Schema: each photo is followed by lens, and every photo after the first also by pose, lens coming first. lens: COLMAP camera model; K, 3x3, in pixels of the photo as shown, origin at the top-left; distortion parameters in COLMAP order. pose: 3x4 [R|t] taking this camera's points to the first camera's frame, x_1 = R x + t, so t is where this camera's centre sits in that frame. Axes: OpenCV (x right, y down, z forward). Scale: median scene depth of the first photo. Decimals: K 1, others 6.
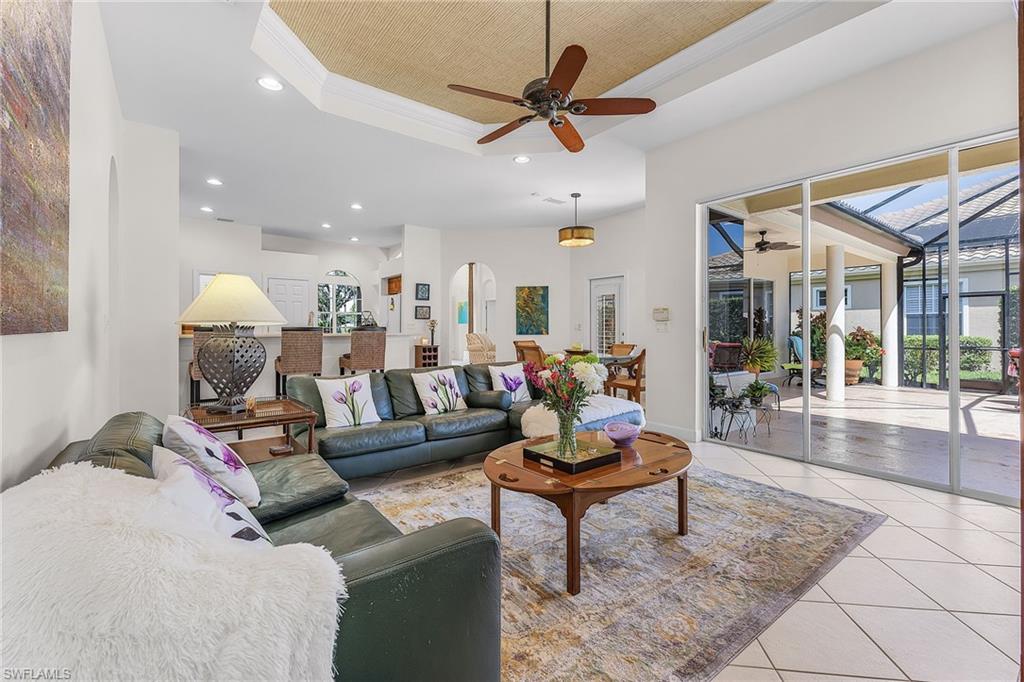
lens RADIAL K [[458.1, 0, 510.0], [0, 458.1, 325.4], [0, 0, 1]] dist [-0.022033, -0.000372]
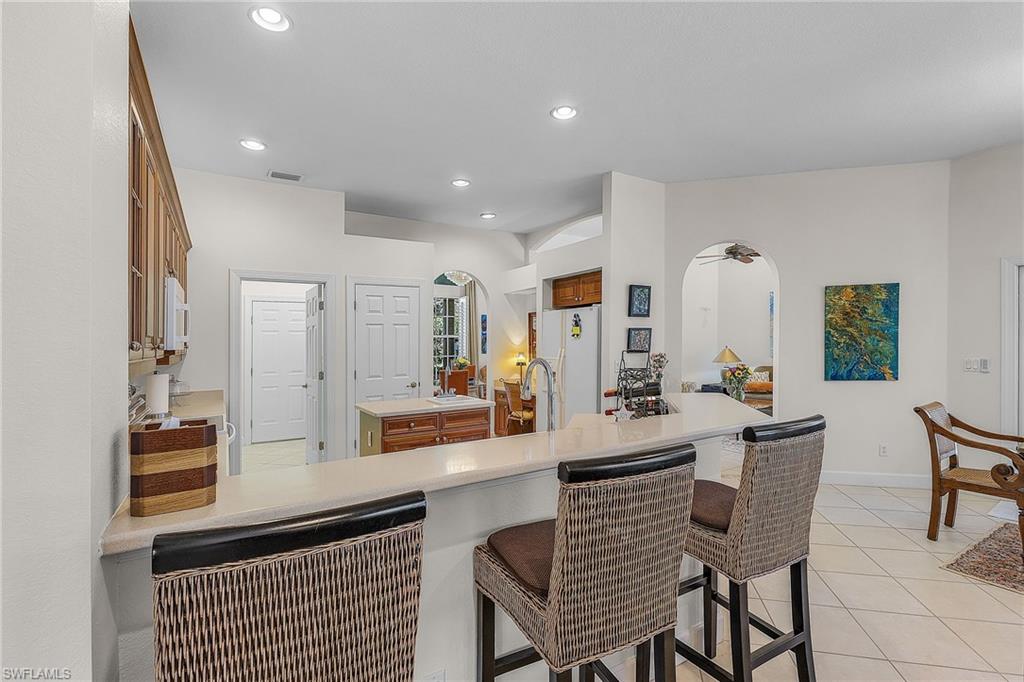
lens RADIAL K [[474.7, 0, 487.7], [0, 474.7, 343.5], [0, 0, 1]] dist [-0.020636, -0.000278]
pose [[0.991594, -0.016343, -0.128349, -0.294121], [0.017424, 0.999822, 0.007302, -0.031305], [0.128207, -0.009477, 0.991702, 0.434046]]
